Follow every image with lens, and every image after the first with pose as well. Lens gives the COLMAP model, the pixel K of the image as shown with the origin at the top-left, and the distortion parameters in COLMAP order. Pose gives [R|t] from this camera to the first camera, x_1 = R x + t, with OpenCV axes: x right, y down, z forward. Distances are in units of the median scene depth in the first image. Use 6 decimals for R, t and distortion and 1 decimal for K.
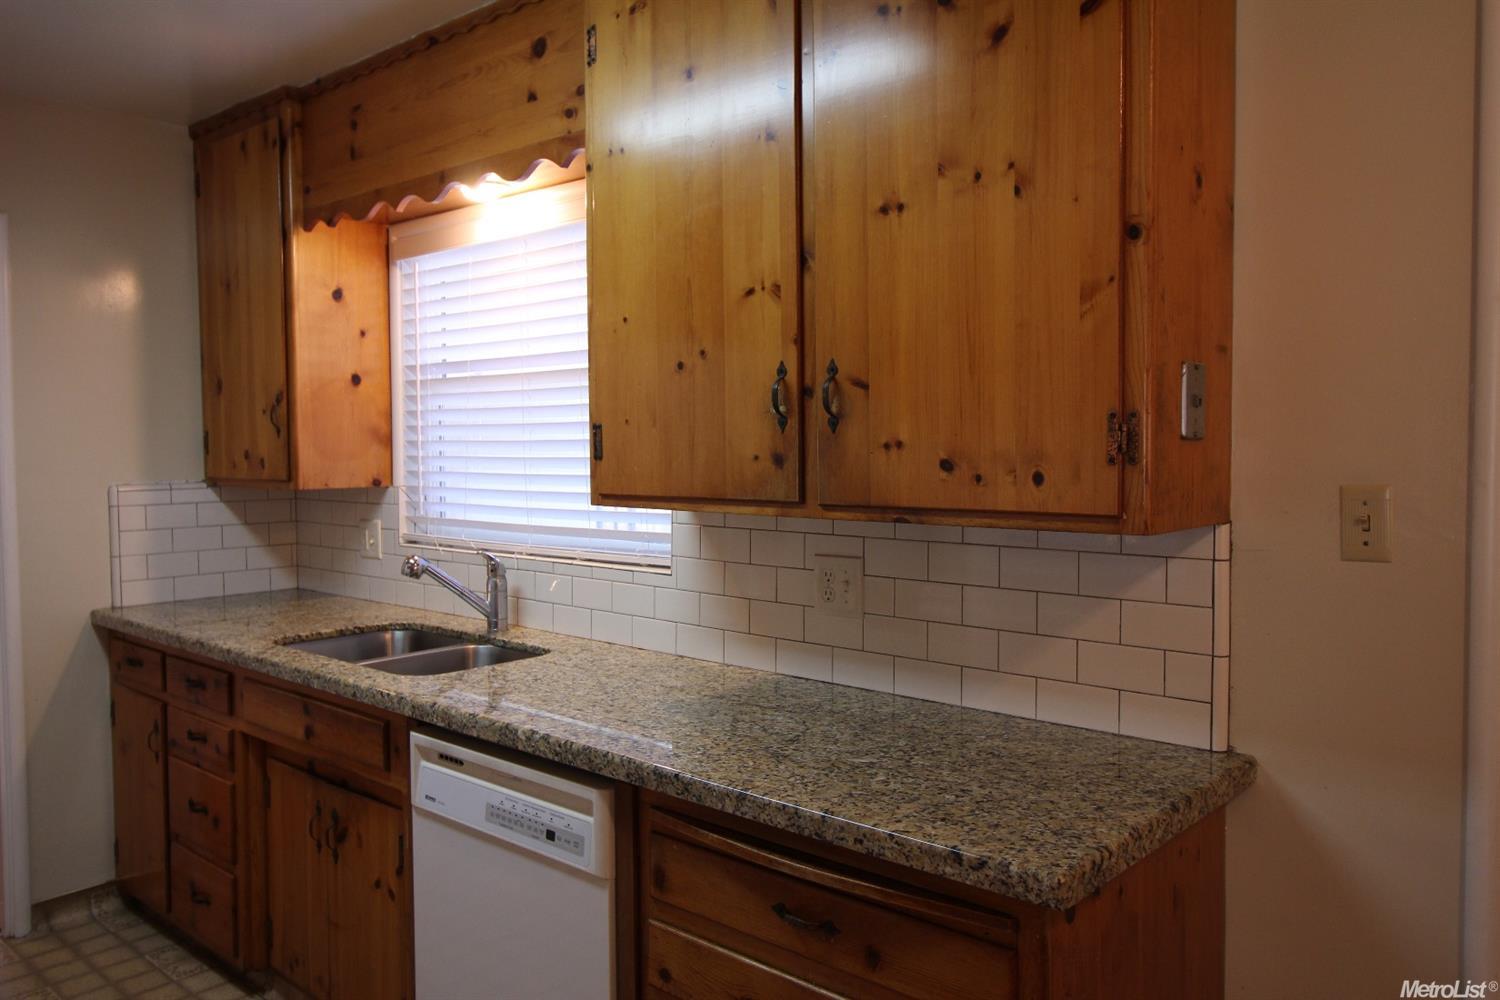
lens RADIAL K [[1134.4, 0, 750.7], [0, 1134.4, 492.0], [0, 0, 1]] dist [0.011975, -0.001706]
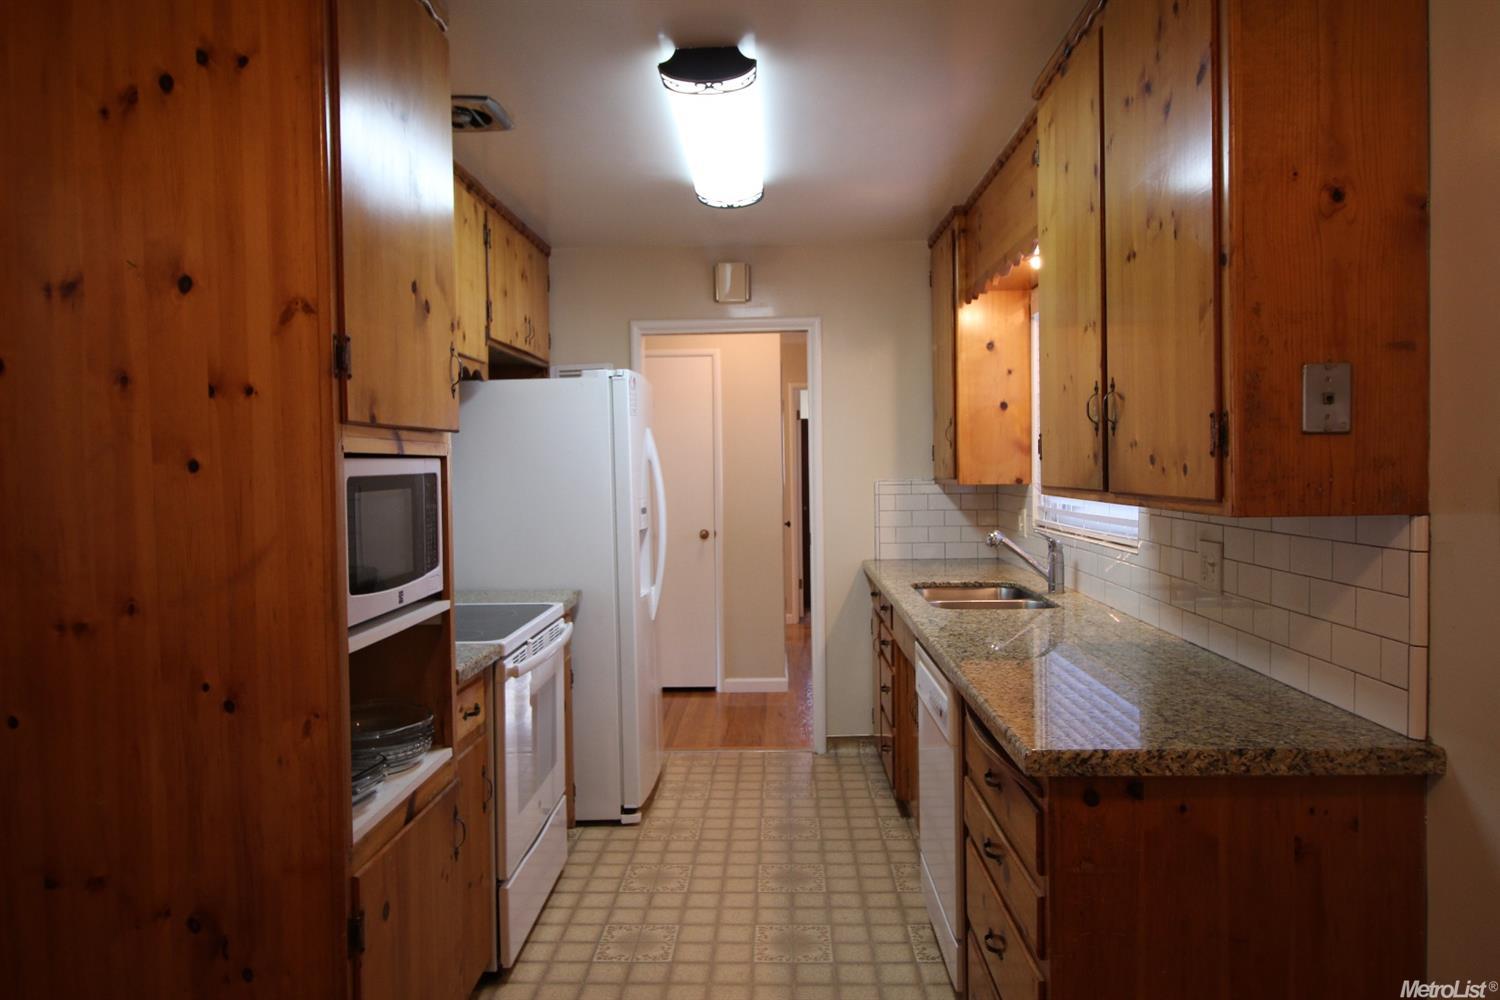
lens RADIAL K [[1013.2, 0, 757.3], [0, 1013.2, 501.1], [0, 0, 1]] dist [0.005419, -0.001396]
pose [[0.649319, 0.023375, -0.760157, 0.444705], [-0.023835, 0.999662, 0.010380, 0.012108], [0.760143, 0.011379, 0.649656, -0.026549]]
